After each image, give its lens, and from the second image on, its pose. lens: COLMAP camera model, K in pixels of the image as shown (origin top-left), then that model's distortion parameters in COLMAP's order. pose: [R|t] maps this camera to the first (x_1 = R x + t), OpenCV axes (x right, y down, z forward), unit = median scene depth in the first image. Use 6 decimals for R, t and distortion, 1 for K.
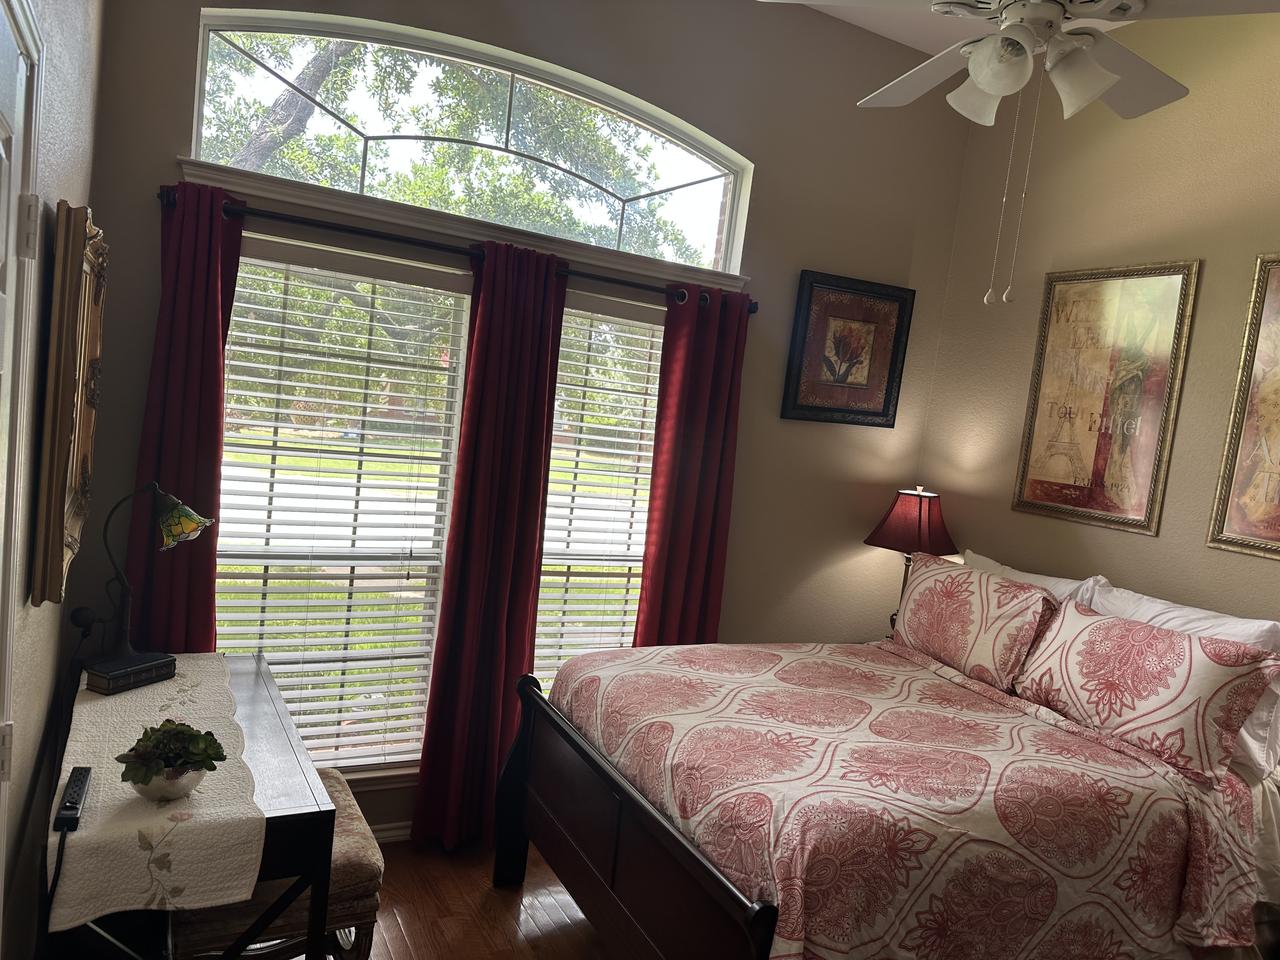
lens RADIAL K [[927.0, 0, 597.4], [0, 927.0, 477.7], [0, 0, 1]] dist [0.050270, -0.071927]
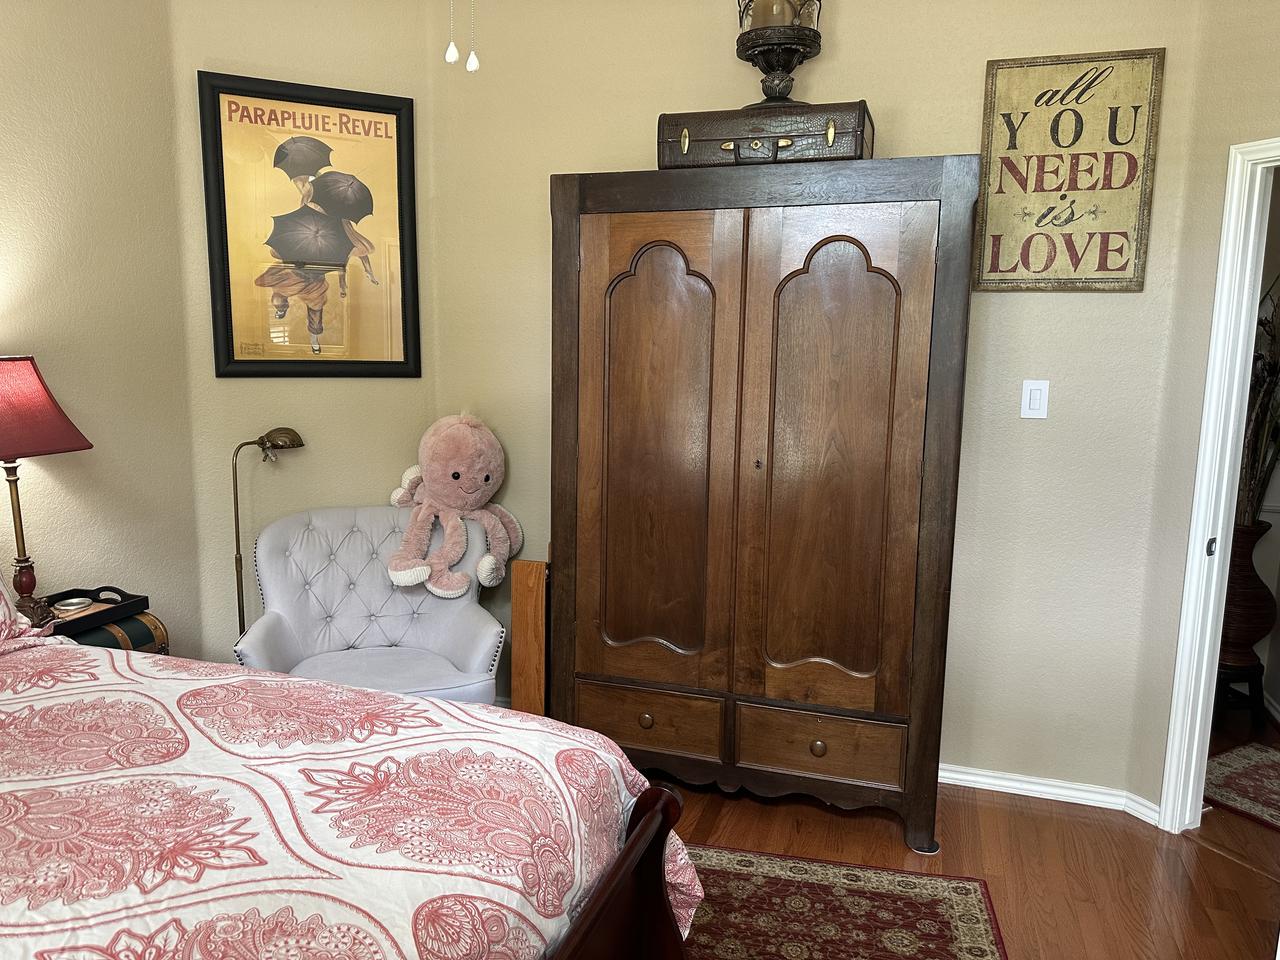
lens RADIAL K [[927.0, 0, 641.4], [0, 927.0, 484.6], [0, 0, 1]] dist [0.050270, -0.071927]
pose [[-0.739739, -0.218192, 0.636537, -0.210090], [-0.044786, 0.959836, 0.276965, -0.047710], [-0.671402, 0.176374, -0.719800, 1.070469]]
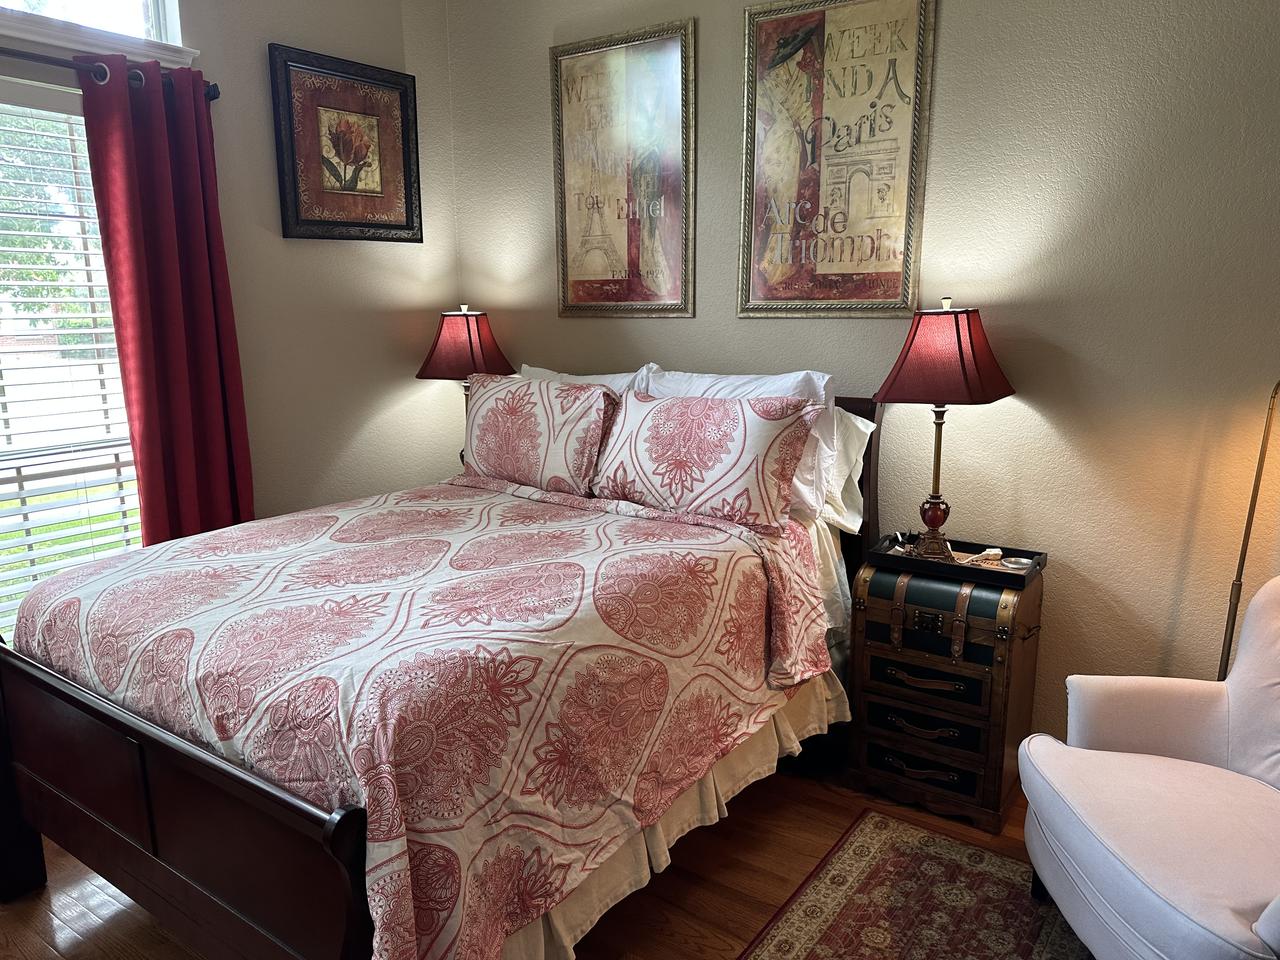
lens RADIAL K [[927.0, 0, 671.7], [0, 927.0, 514.9], [0, 0, 1]] dist [0.050270, -0.071927]
pose [[0.848522, -0.223821, 0.479494, 0.061186], [0.137512, 0.968278, 0.208634, 0.068112], [-0.510980, -0.111094, 0.852384, 0.163127]]
